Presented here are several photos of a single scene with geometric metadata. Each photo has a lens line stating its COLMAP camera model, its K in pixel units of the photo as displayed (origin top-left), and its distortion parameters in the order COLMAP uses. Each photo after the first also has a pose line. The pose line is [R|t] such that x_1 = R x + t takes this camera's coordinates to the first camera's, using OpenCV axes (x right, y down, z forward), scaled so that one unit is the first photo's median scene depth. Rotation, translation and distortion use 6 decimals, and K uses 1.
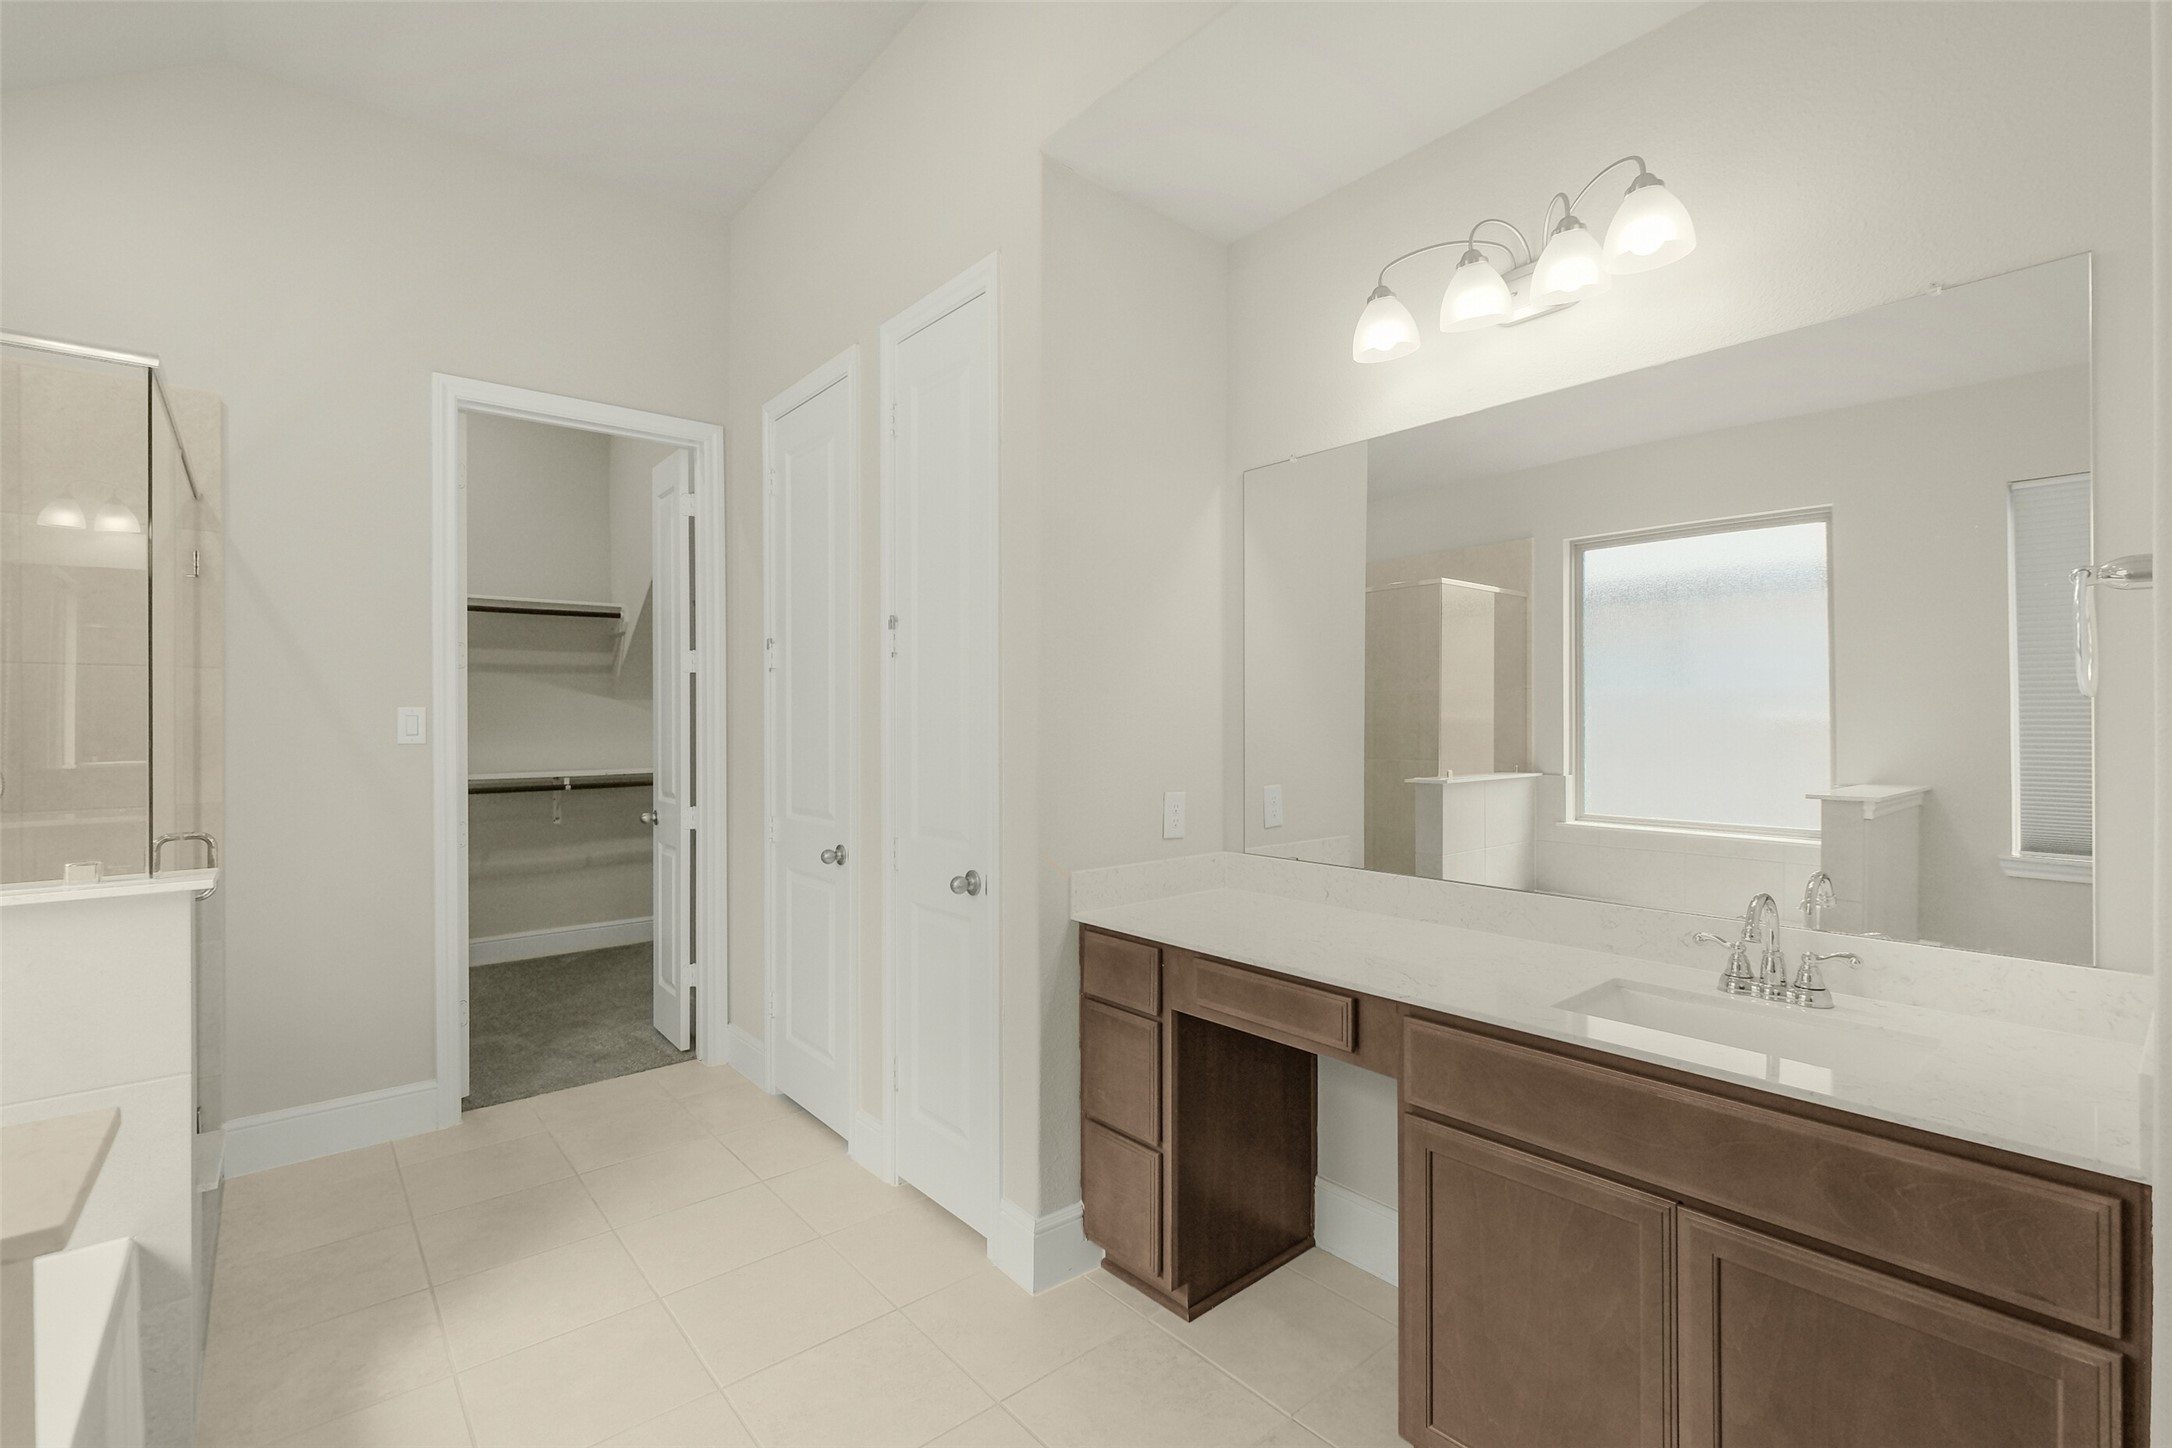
lens RADIAL K [[998.3, 0, 1075.5], [0, 998.3, 716.7], [0, 0, 1]] dist [-0.003816, 0.002074]
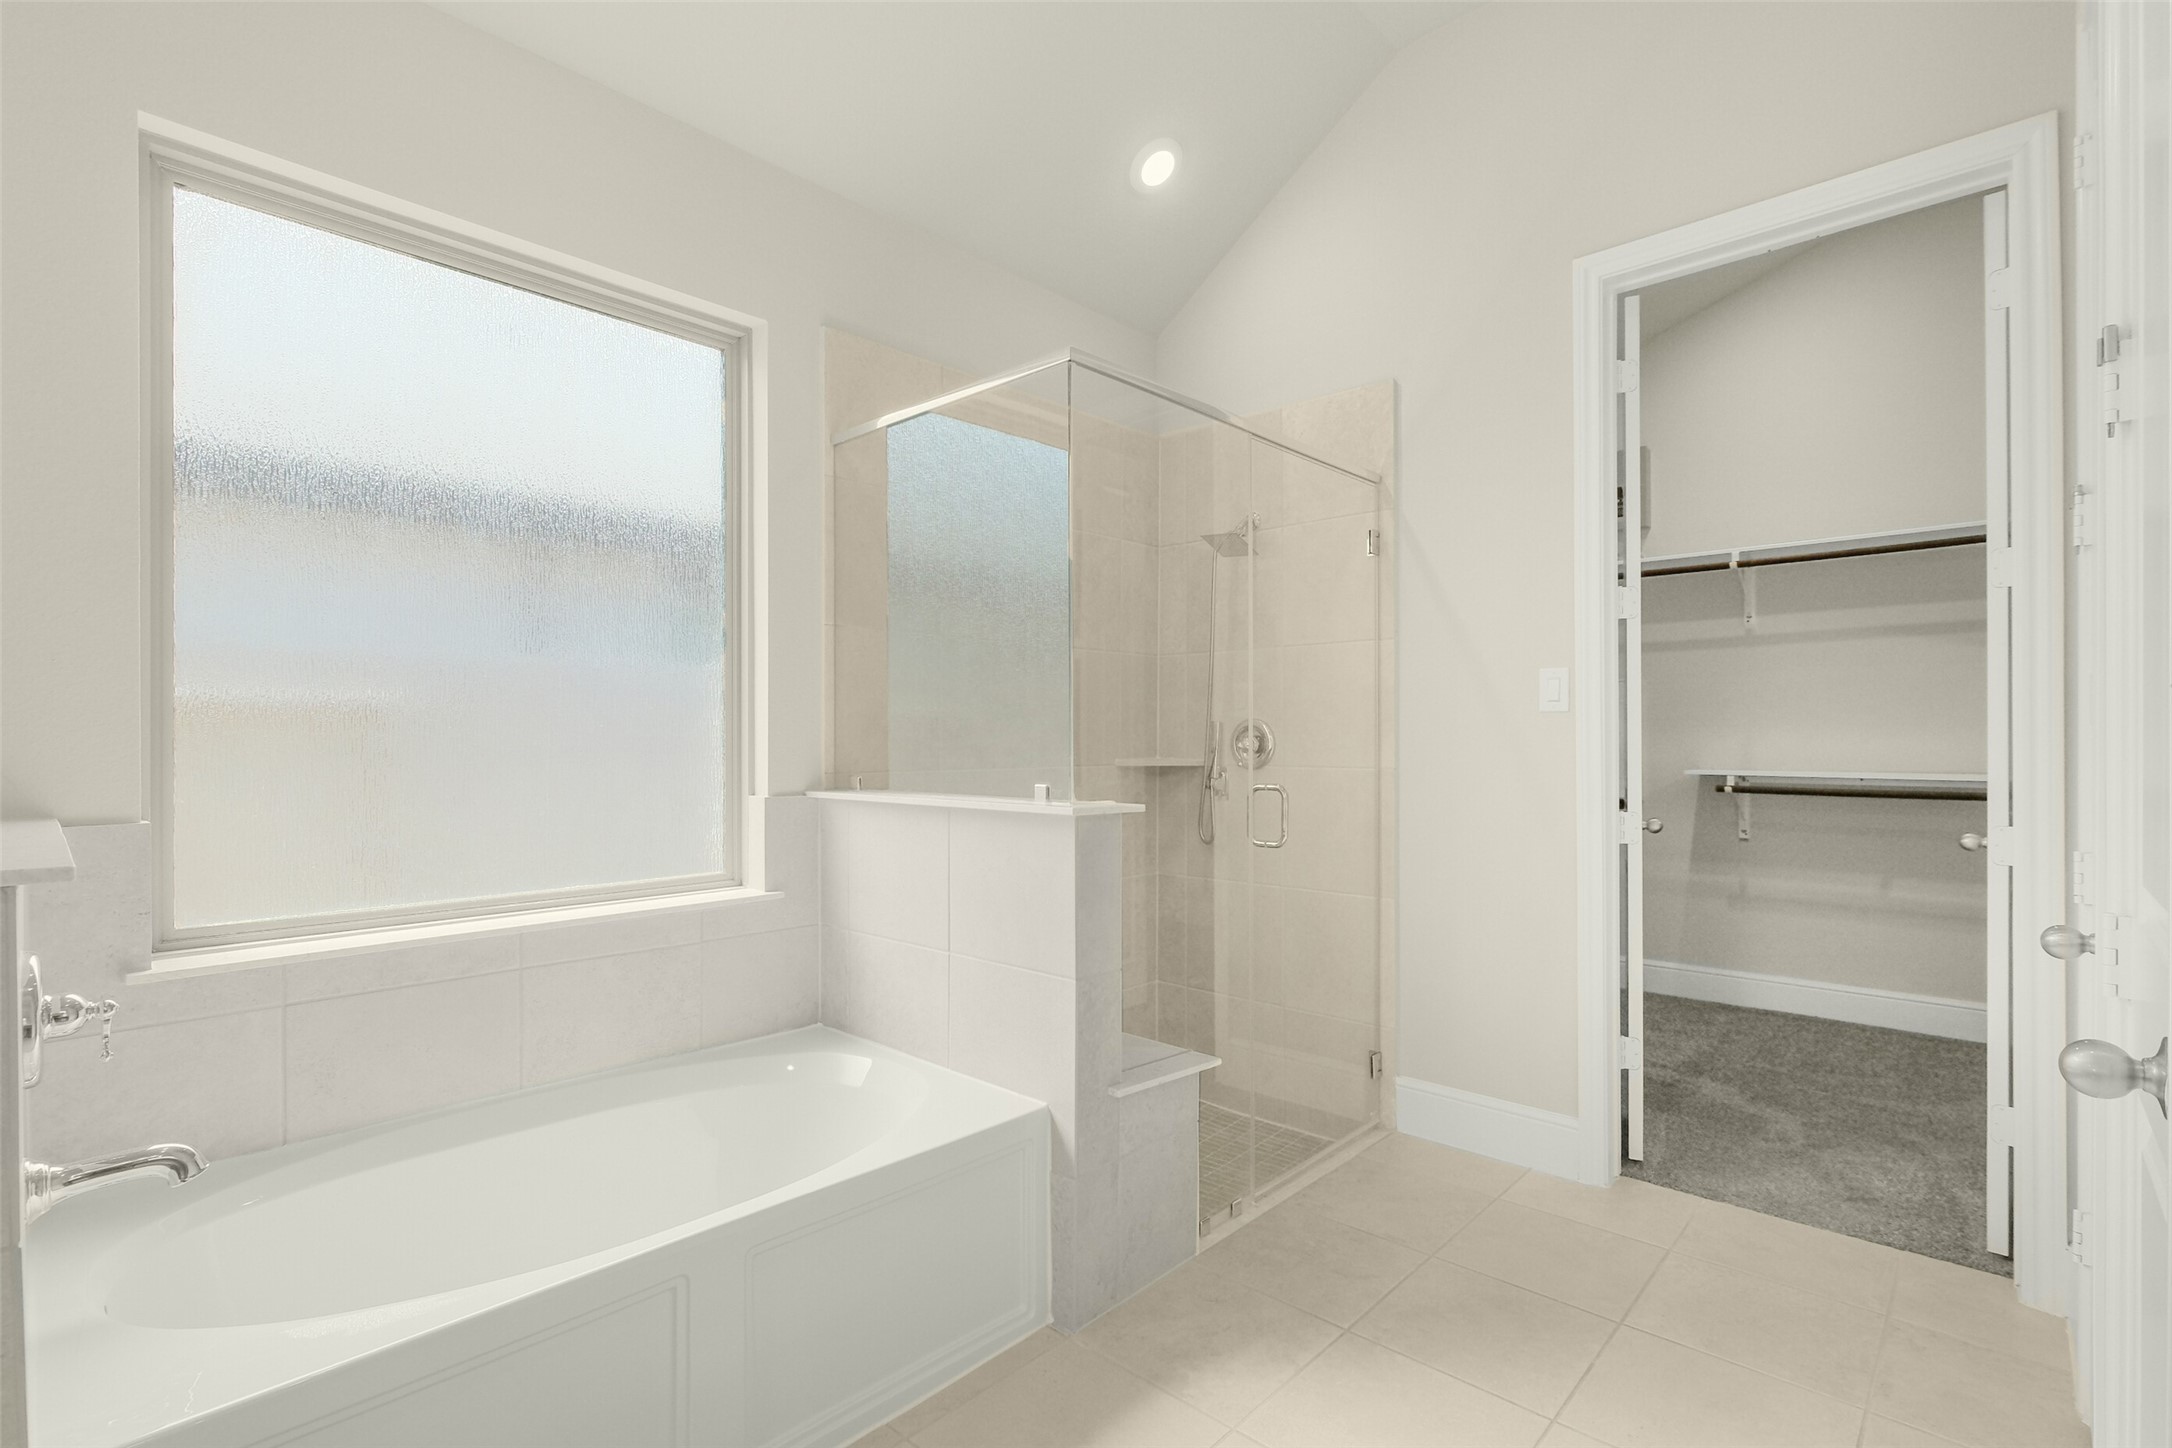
lens RADIAL K [[998.3, 0, 1078.7], [0, 998.3, 738.8], [0, 0, 1]] dist [-0.003816, 0.002074]
pose [[0.127377, 0.004819, -0.991843, 0.109546], [-0.001387, 0.999988, 0.004681, 0.041537], [0.991853, 0.000780, 0.127382, 0.435642]]
